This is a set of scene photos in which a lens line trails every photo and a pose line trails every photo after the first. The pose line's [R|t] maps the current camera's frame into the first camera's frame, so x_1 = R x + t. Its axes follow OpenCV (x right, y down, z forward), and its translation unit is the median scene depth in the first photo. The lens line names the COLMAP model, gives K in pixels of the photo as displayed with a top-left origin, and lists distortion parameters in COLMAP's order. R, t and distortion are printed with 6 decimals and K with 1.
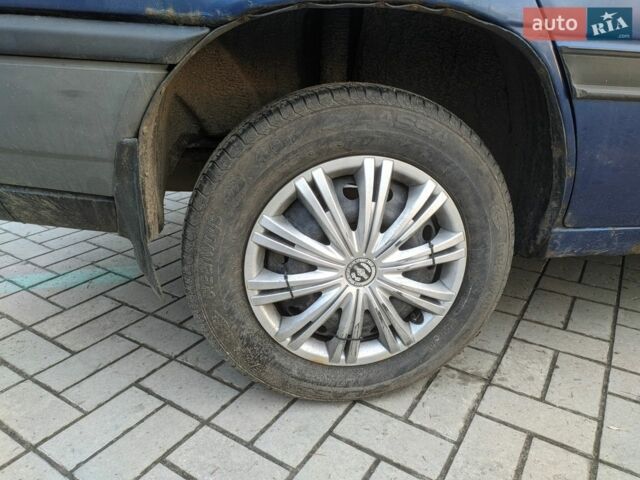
lens RADIAL K [[476.9, 0, 320.0], [0, 476.9, 240.0], [0, 0, 1]] dist [0.047943, -0.000979]
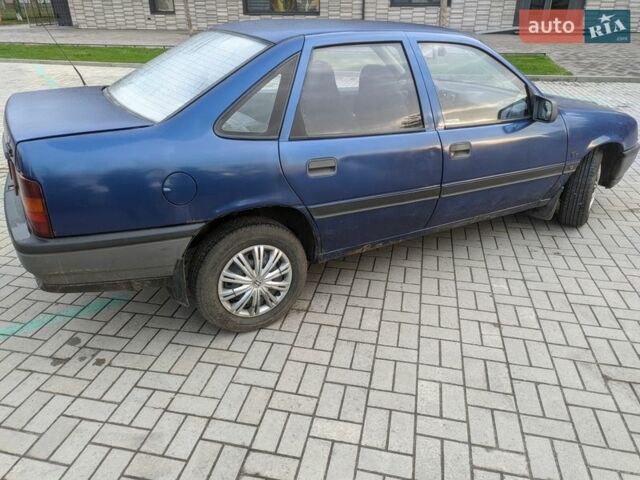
lens RADIAL K [[476.9, 0, 320.0], [0, 476.9, 240.0], [0, 0, 1]] dist [0.047943, -0.000979]
pose [[0.935326, -0.164244, 0.313352, -0.413794], [0.139716, 0.985195, 0.099351, -0.412722], [-0.325031, -0.049145, 0.944426, -1.792183]]
